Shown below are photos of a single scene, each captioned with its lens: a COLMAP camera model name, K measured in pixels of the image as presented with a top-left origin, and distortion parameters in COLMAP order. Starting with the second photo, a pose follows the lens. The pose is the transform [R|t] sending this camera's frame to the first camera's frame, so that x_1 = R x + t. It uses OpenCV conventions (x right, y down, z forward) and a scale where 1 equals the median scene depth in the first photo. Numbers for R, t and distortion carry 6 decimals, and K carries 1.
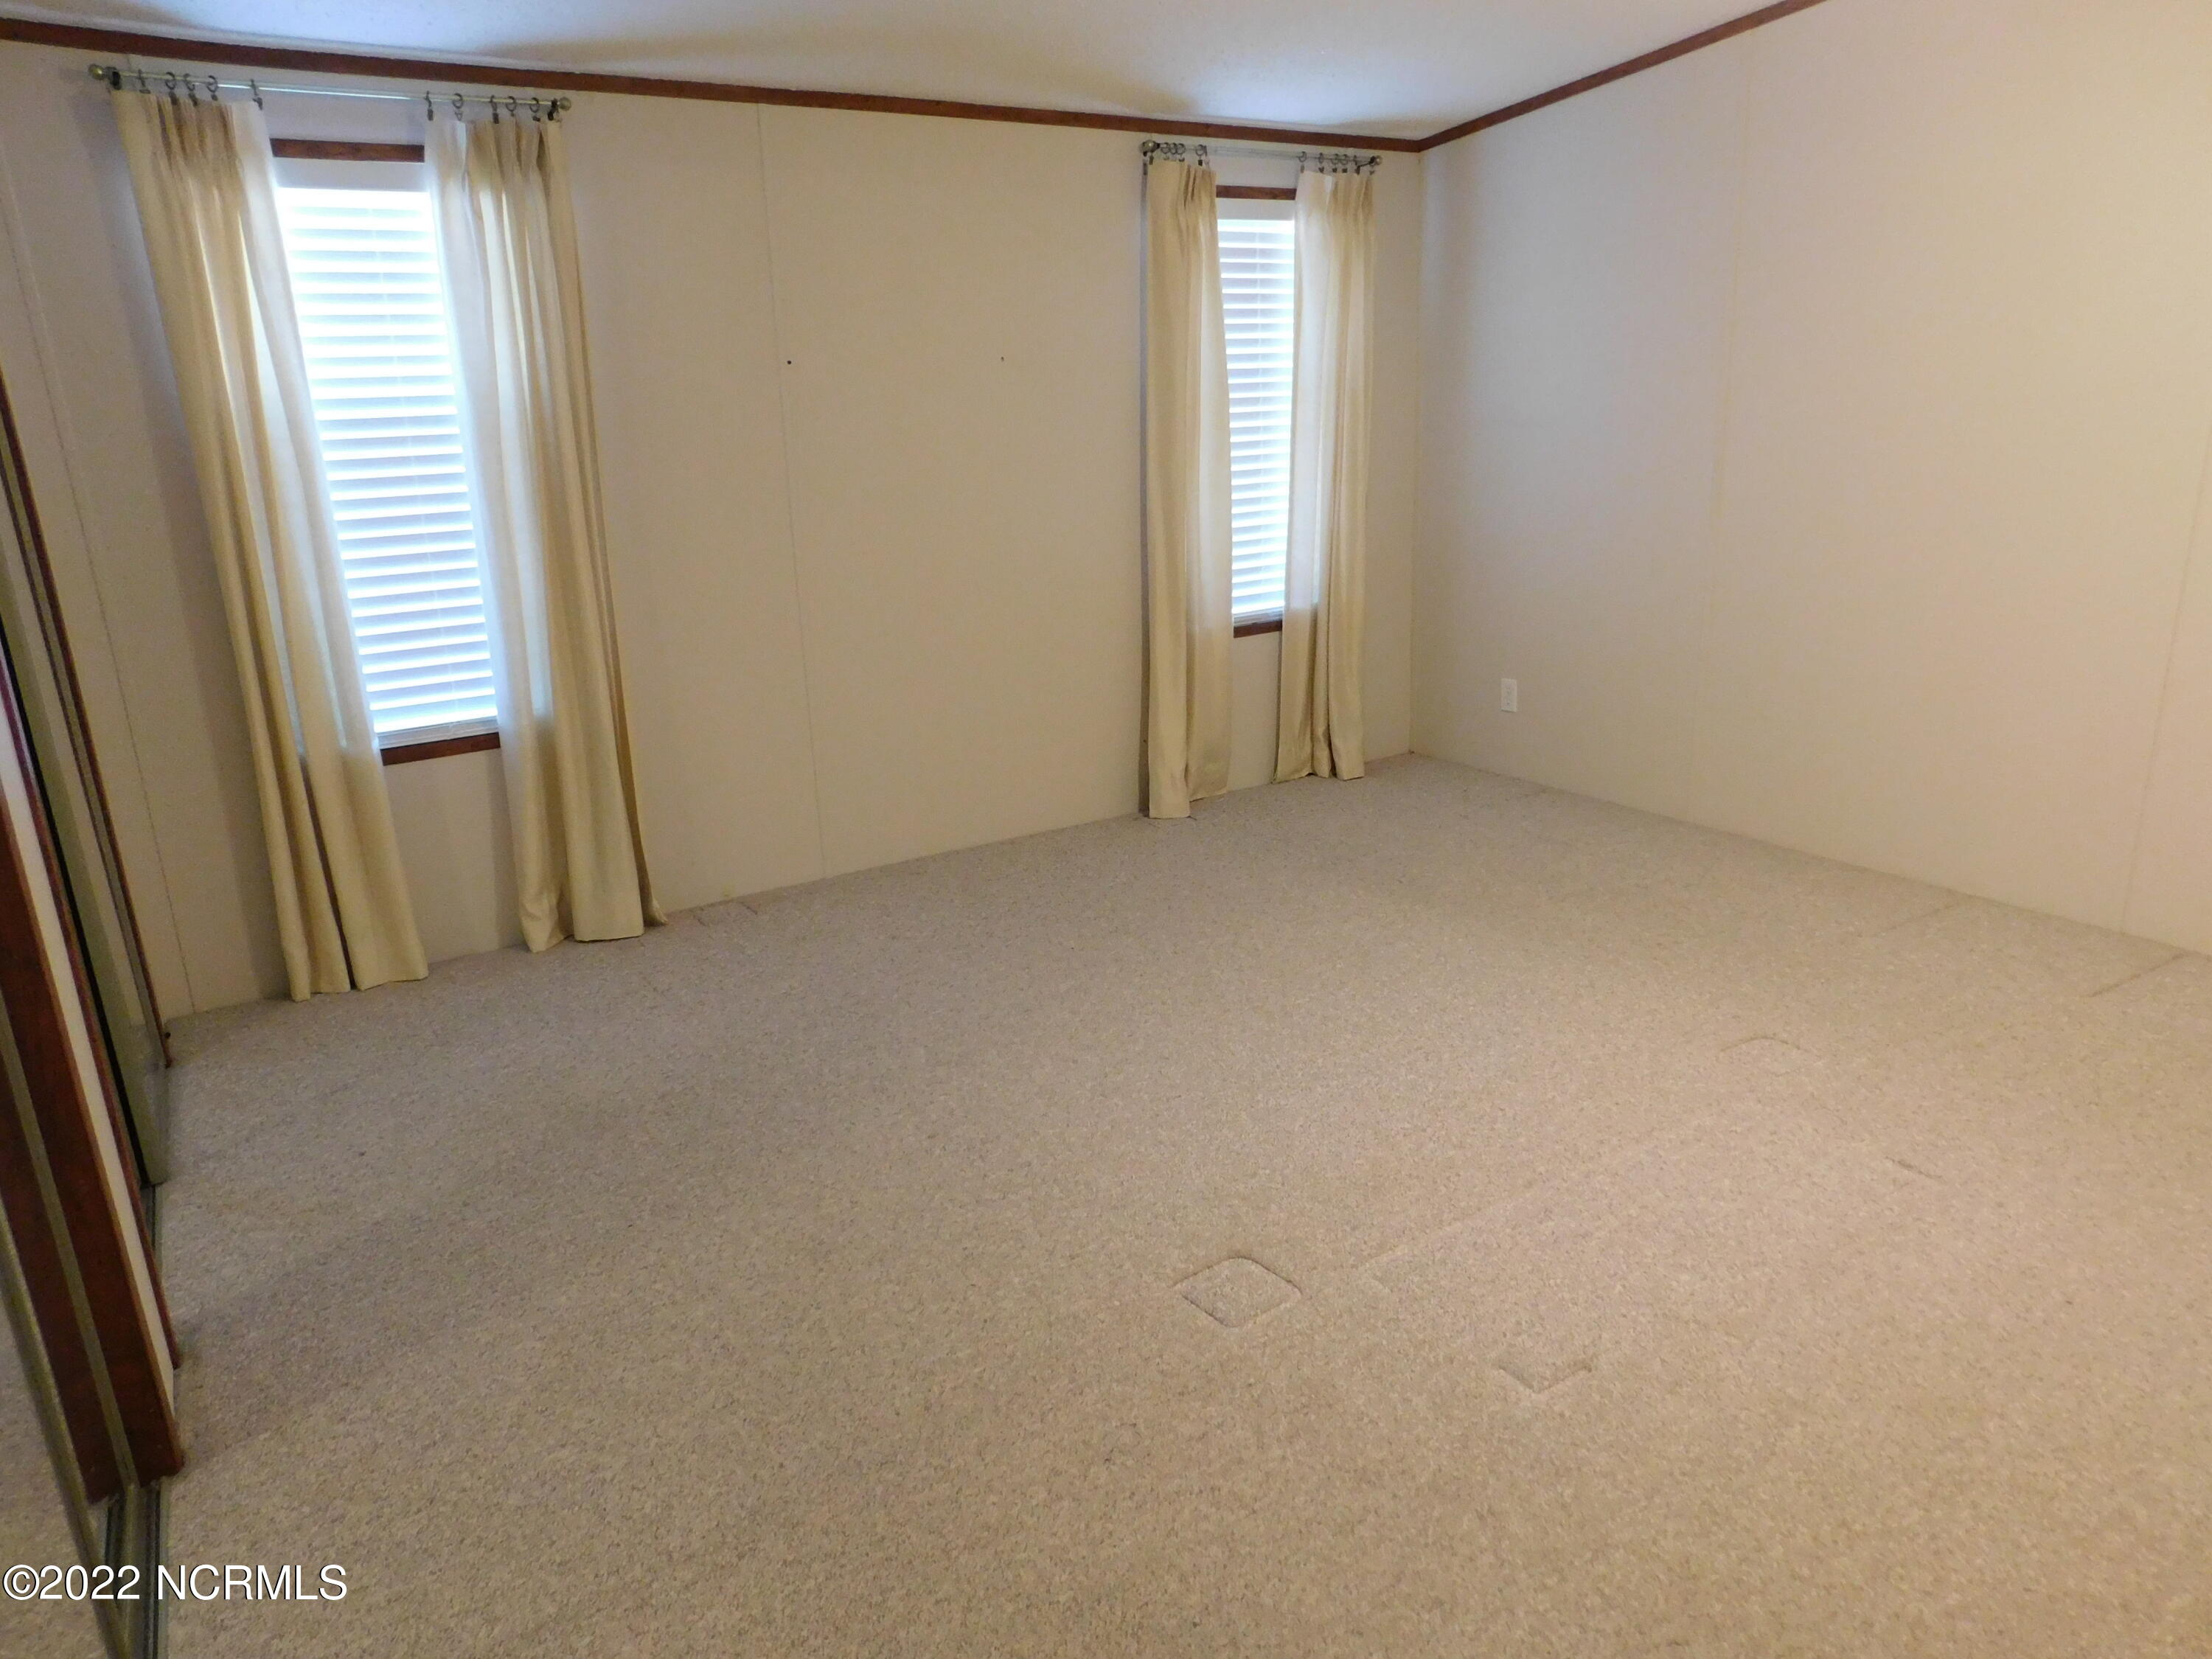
lens RADIAL K [[1446.9, 0, 1100.1], [0, 1446.9, 829.0], [0, 0, 1]] dist [-0.070750, 0.058119]
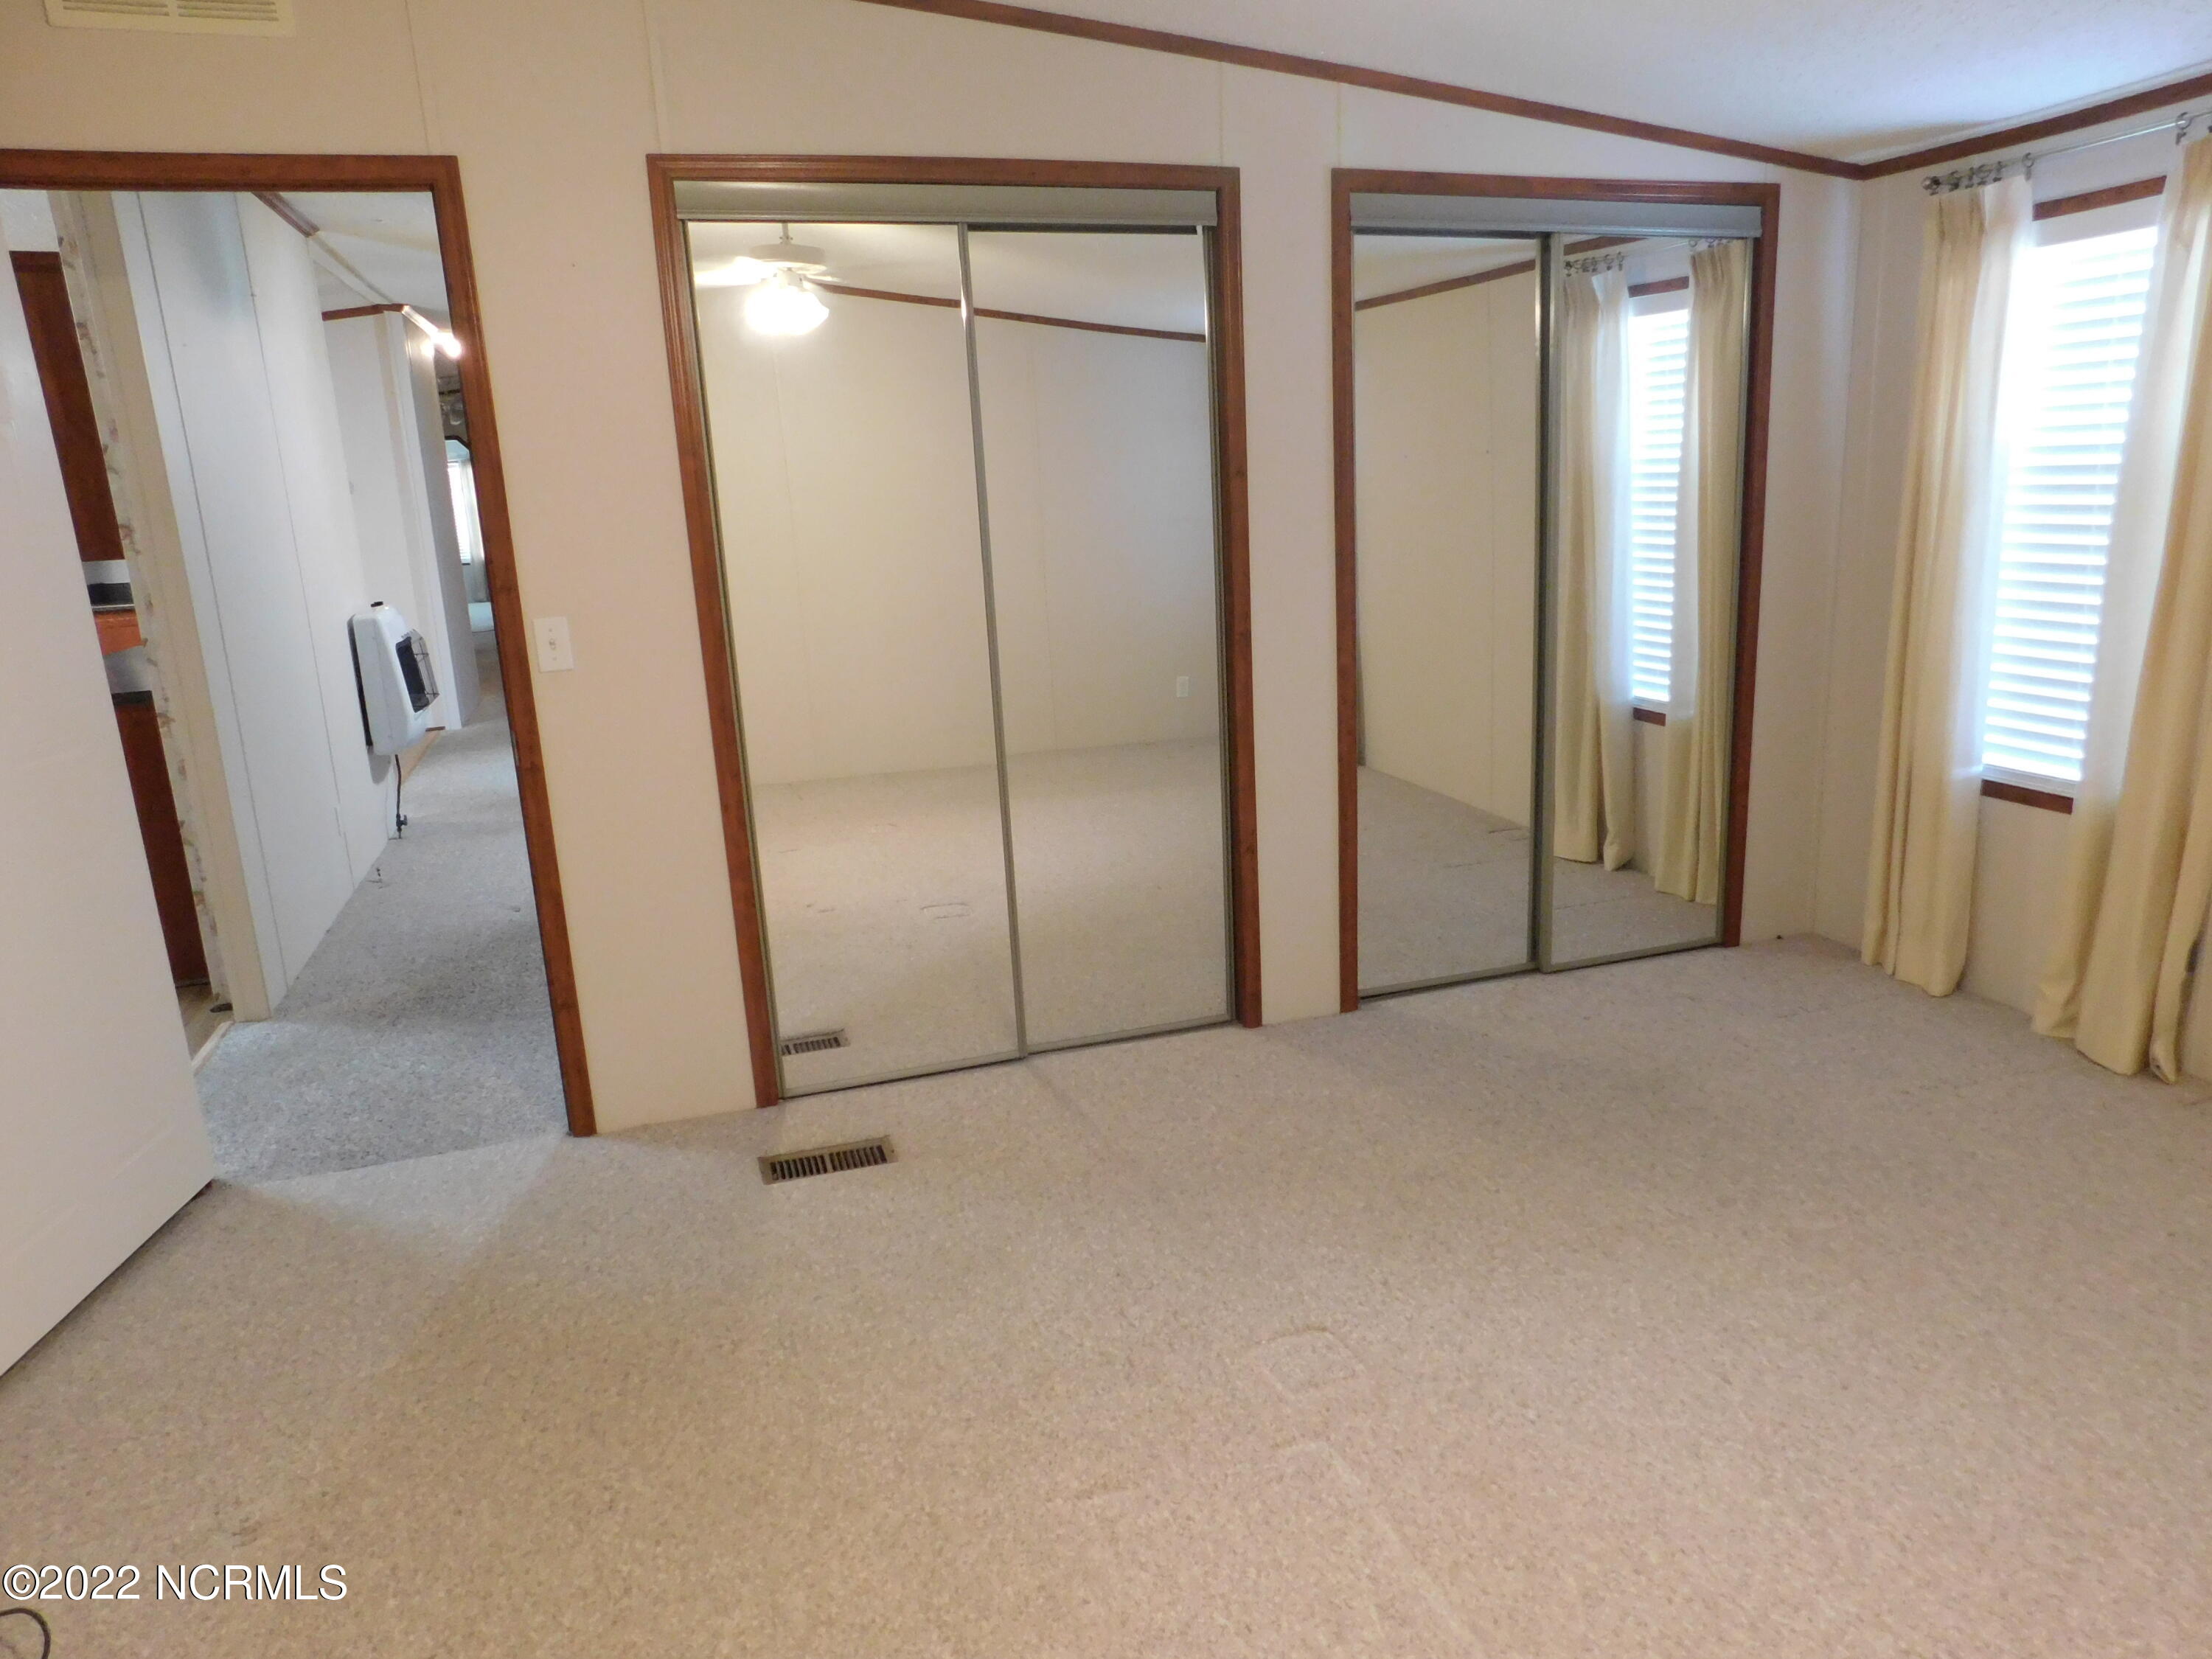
lens RADIAL K [[1446.9, 0, 1113.5], [0, 1446.9, 829.9], [0, 0, 1]] dist [-0.070750, 0.058119]
pose [[-0.243593, 0.277192, -0.929423, 0.595334], [-0.229867, 0.914485, 0.332983, -0.210131], [0.942244, 0.294756, -0.159045, 0.546876]]
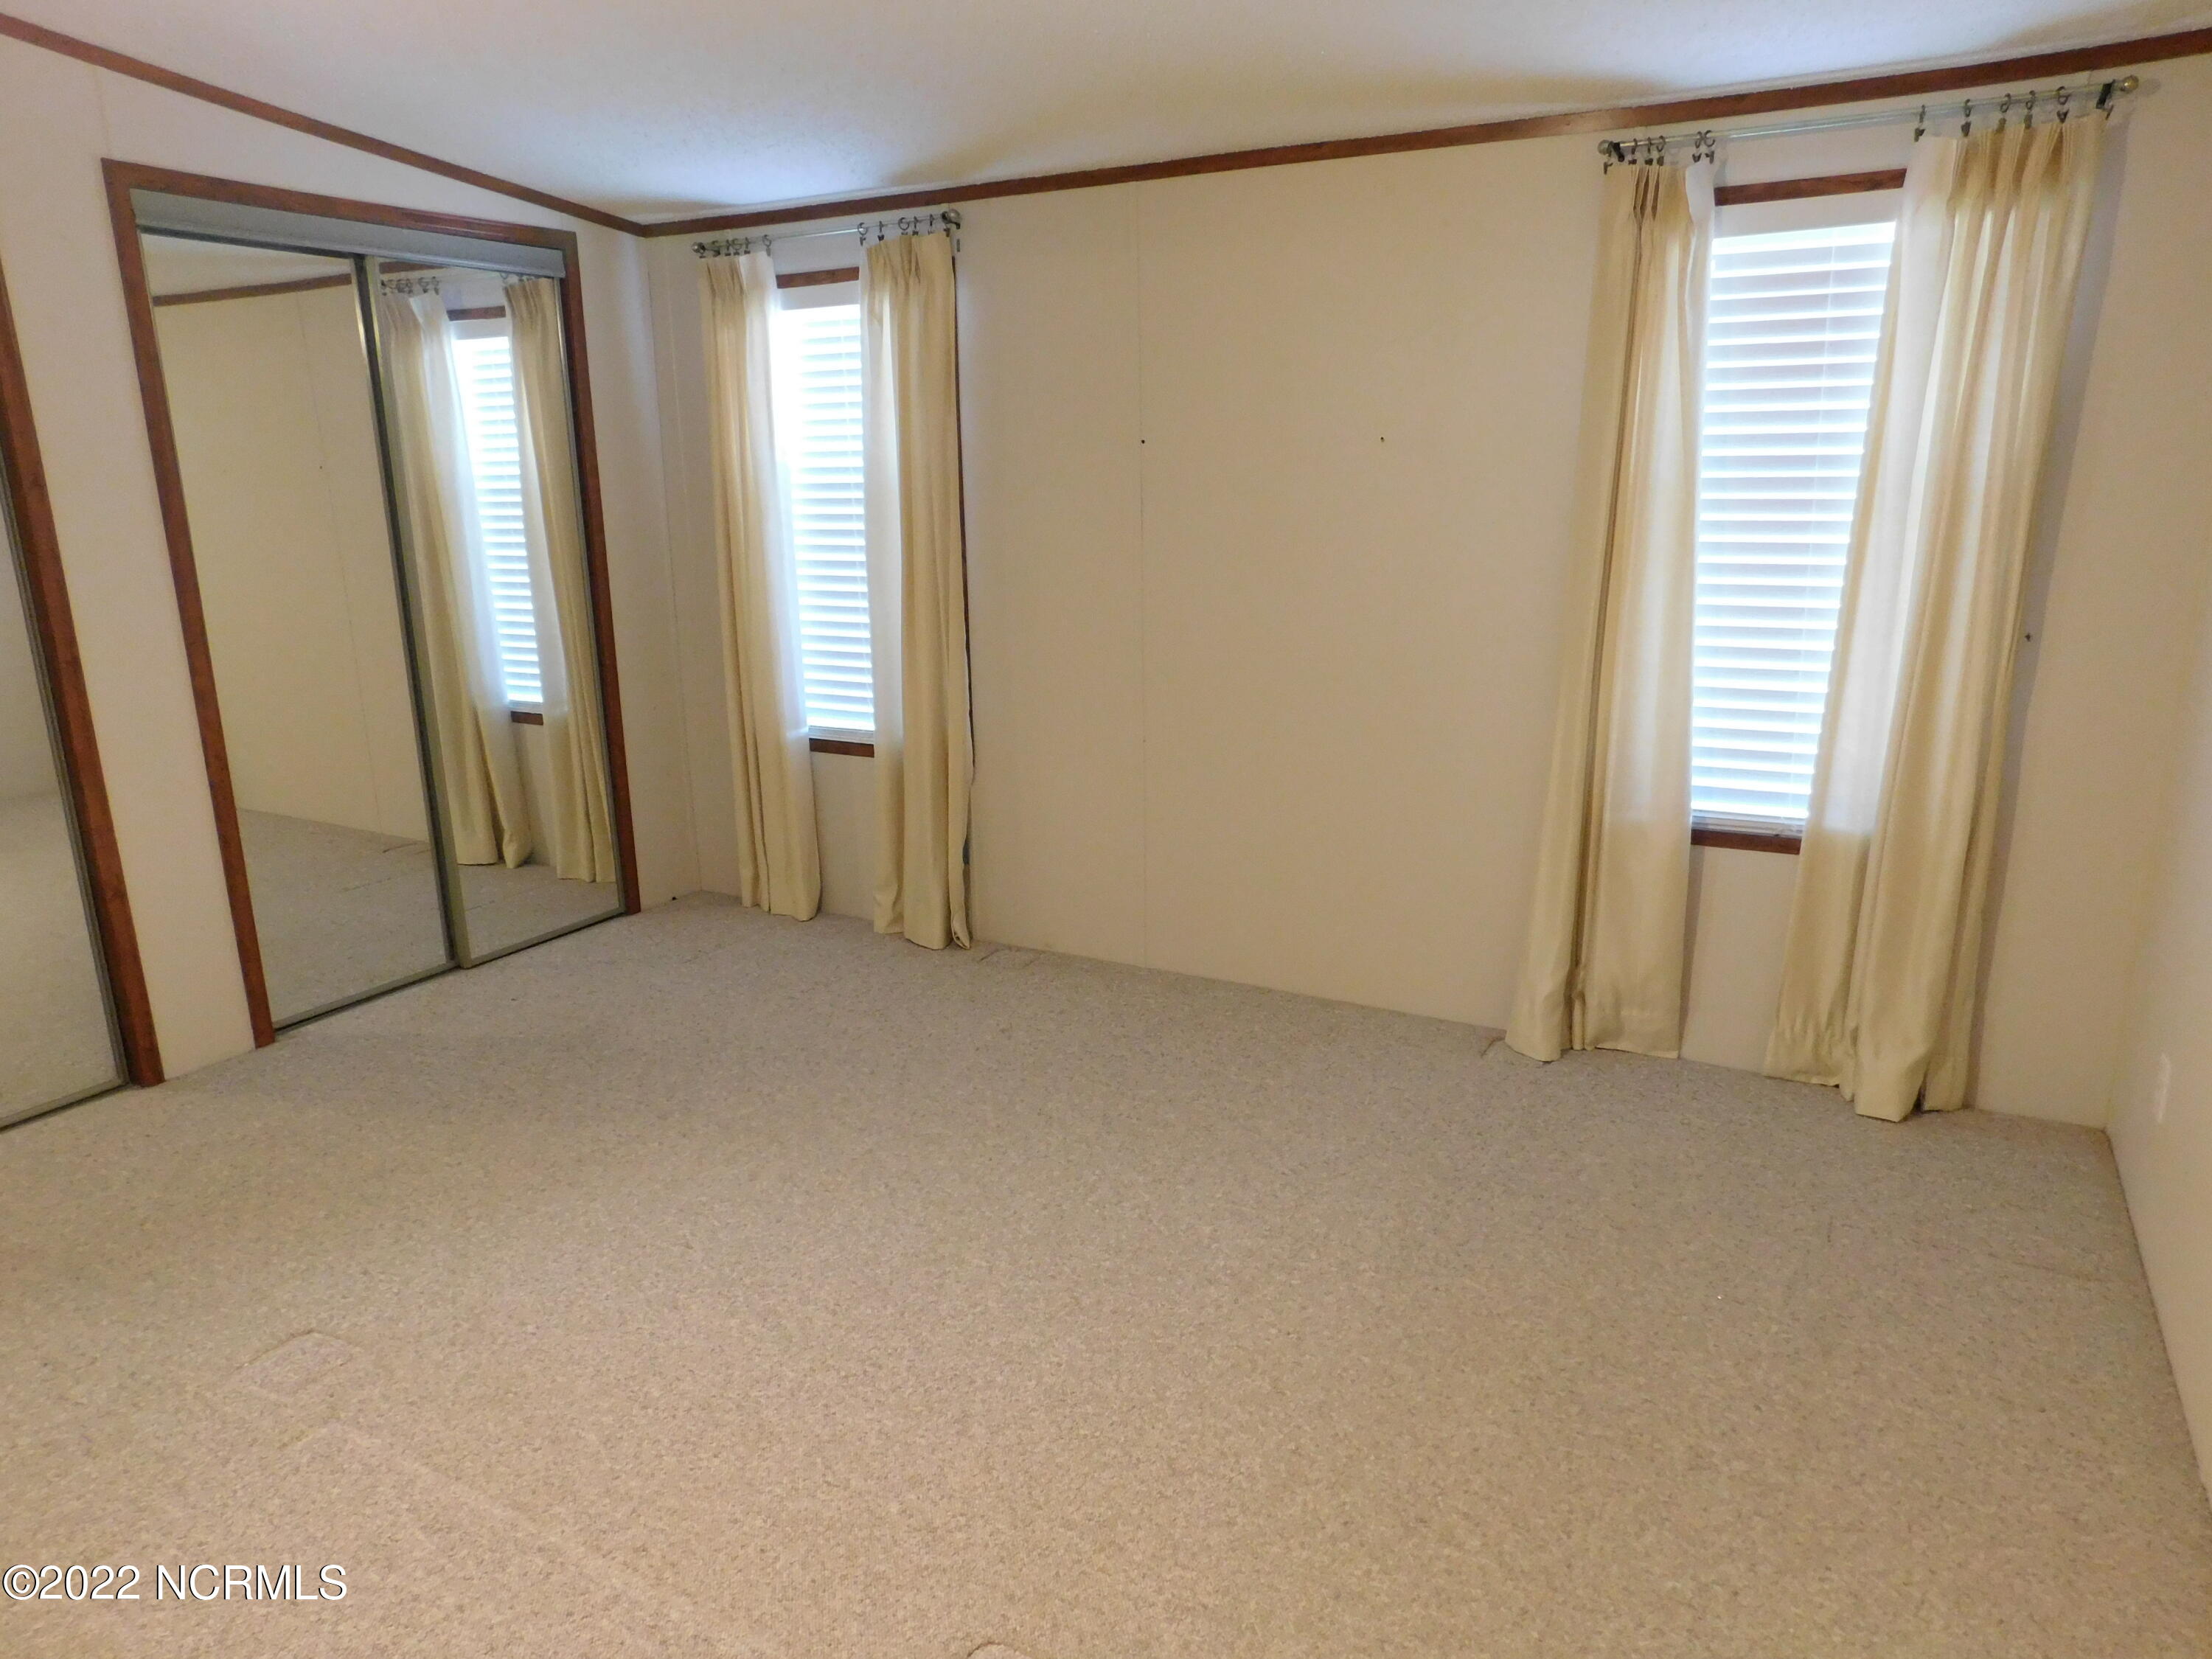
lens RADIAL K [[1446.9, 0, 1102.4], [0, 1446.9, 824.0], [0, 0, 1]] dist [-0.070750, 0.058119]
pose [[0.477572, 0.243451, -0.844190, 0.691920], [-0.255020, 0.957888, 0.131971, -0.207889], [0.840768, 0.152259, 0.519545, 0.532744]]
